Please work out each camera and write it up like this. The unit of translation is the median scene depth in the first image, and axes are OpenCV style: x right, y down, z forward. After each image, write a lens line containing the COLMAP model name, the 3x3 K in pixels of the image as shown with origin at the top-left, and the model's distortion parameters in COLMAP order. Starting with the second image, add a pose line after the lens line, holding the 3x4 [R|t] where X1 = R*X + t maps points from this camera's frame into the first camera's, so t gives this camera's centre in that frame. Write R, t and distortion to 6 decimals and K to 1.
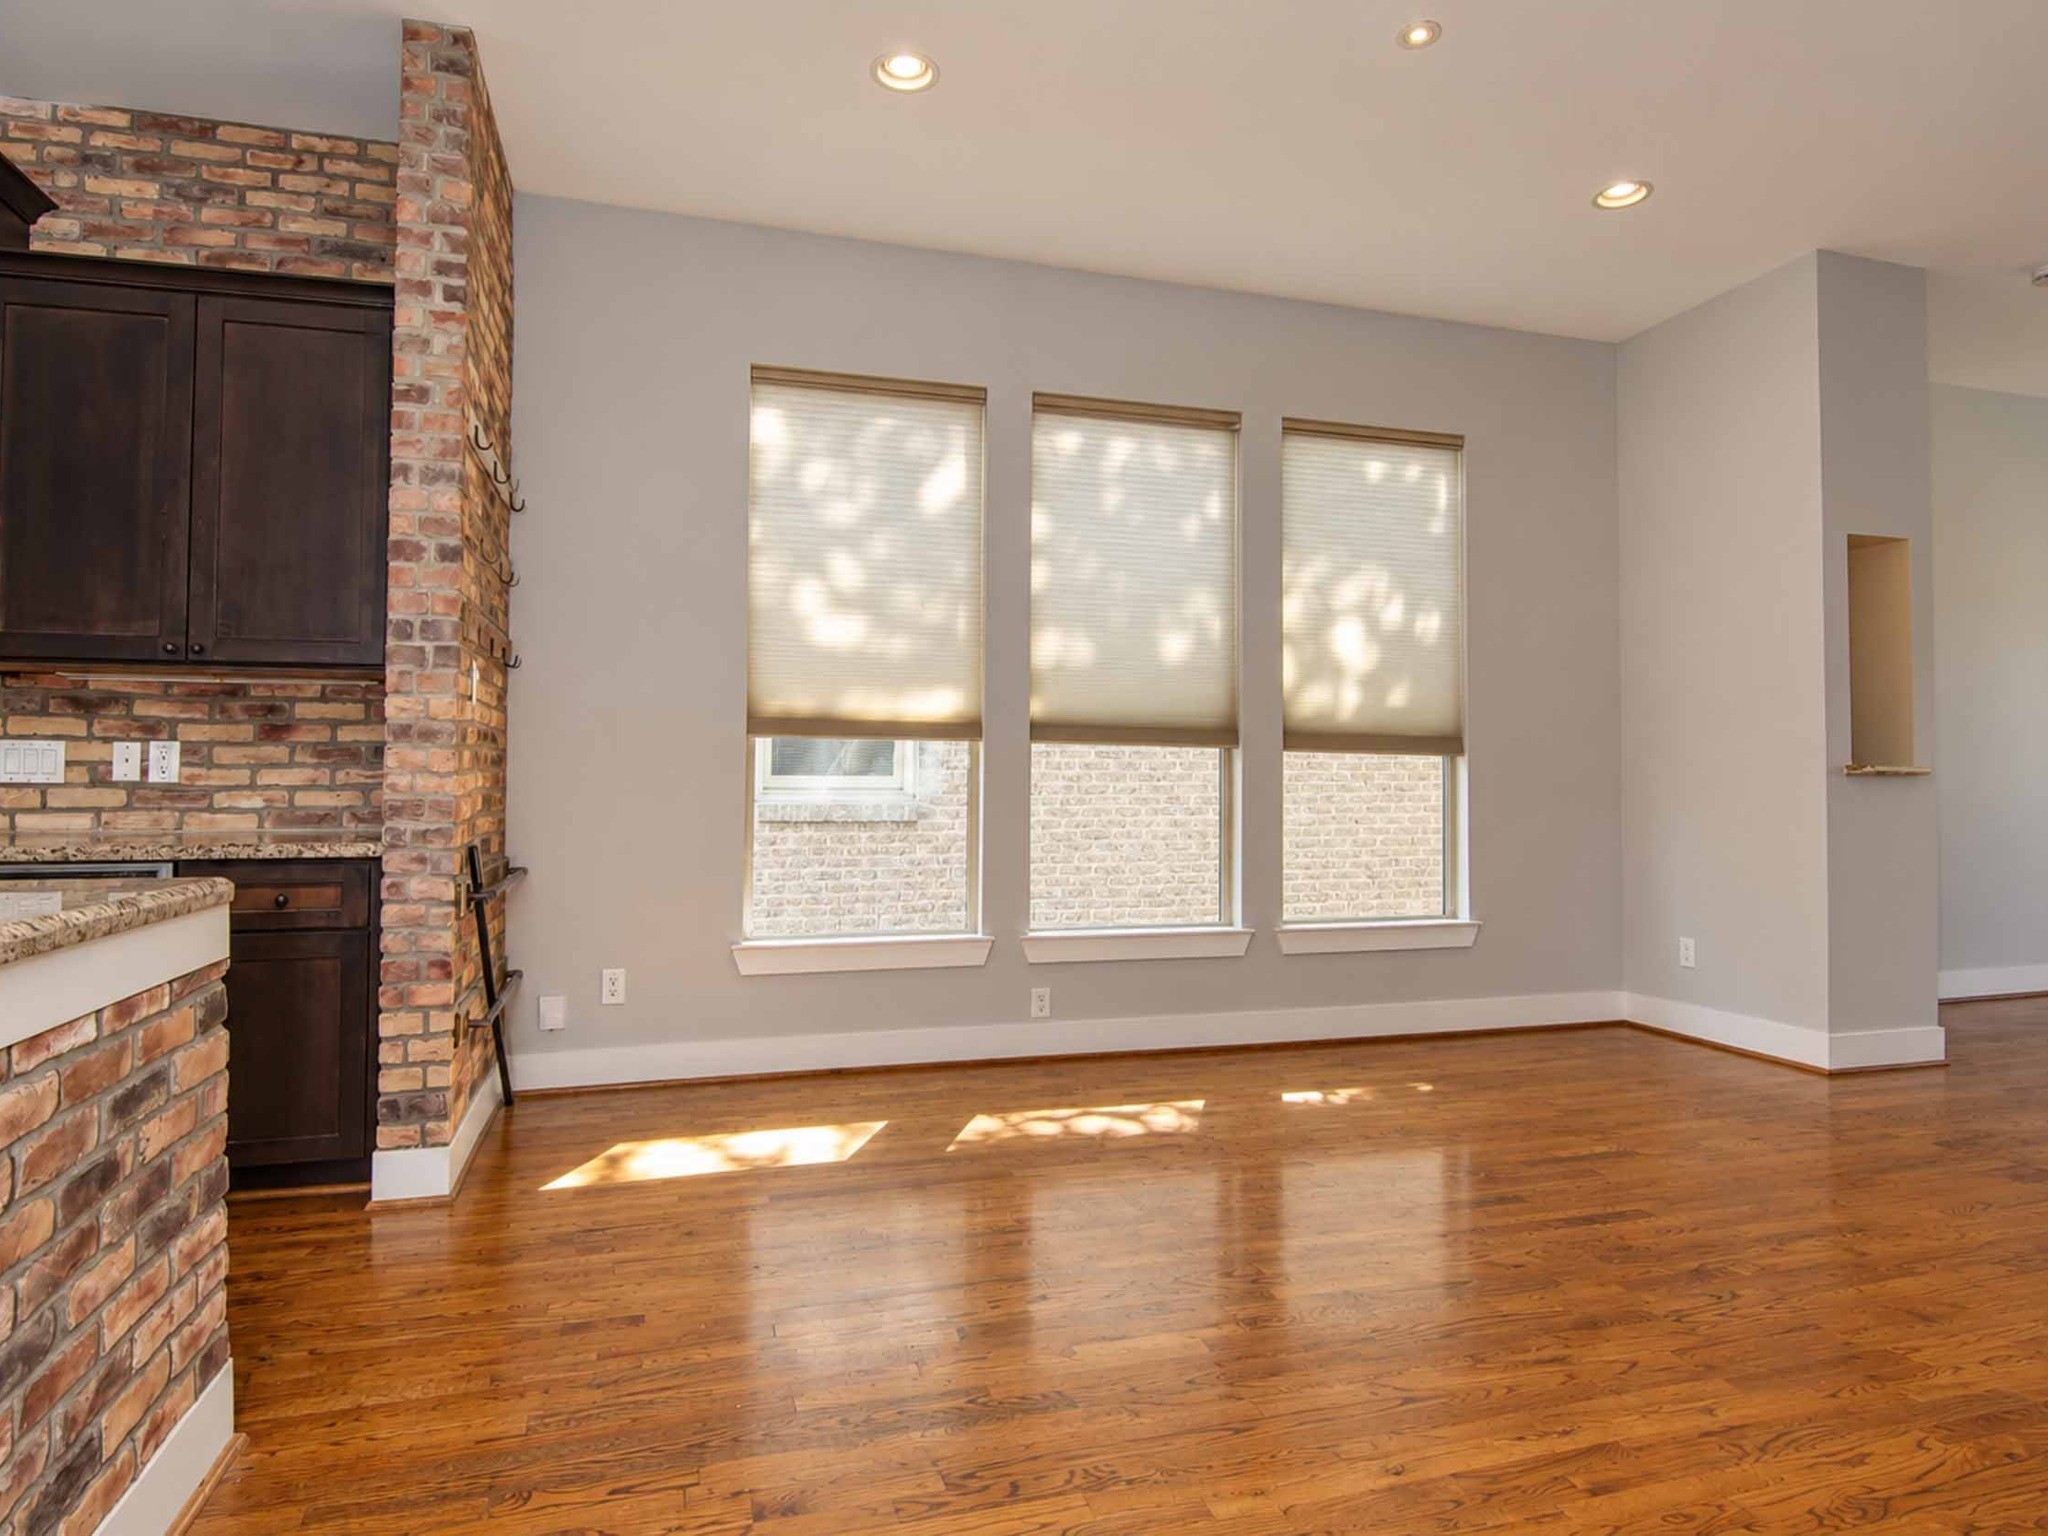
lens RADIAL K [[1208.9, 0, 1012.0], [0, 1208.9, 764.3], [0, 0, 1]] dist [-0.002710, -0.004136]
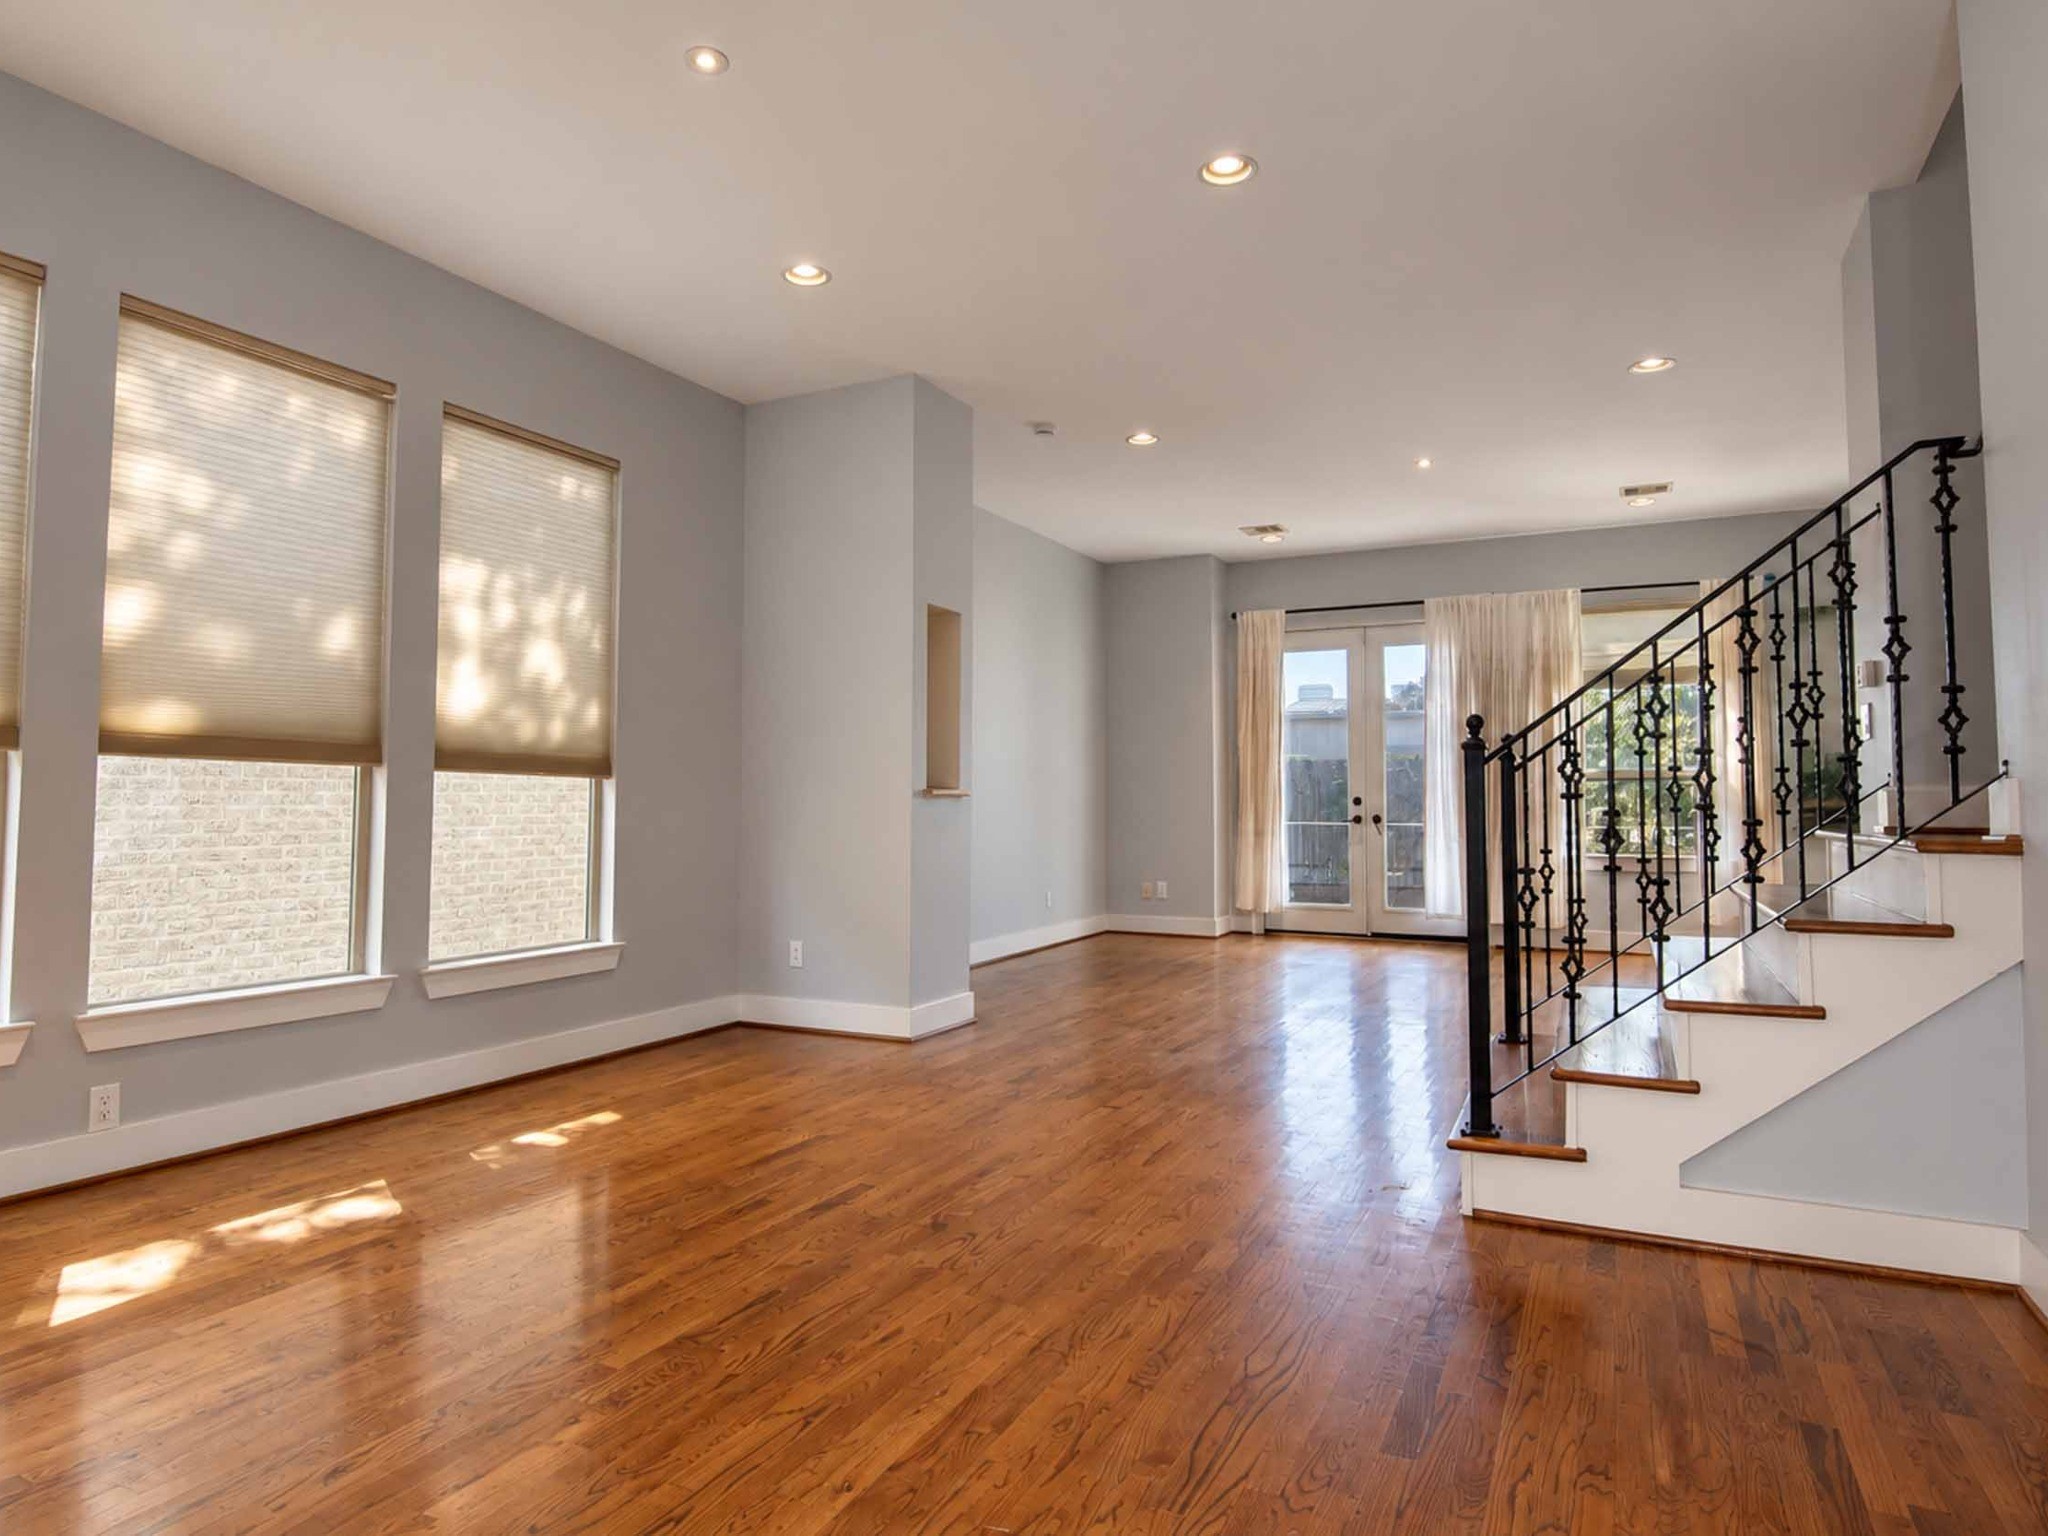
lens RADIAL K [[1208.9, 0, 1009.1], [0, 1208.9, 771.8], [0, 0, 1]] dist [-0.002710, -0.004136]
pose [[0.686989, 0.012995, 0.726552, -0.142931], [-0.005893, 0.999907, -0.012312, -0.001717], [-0.726644, 0.004176, 0.687001, 0.086107]]
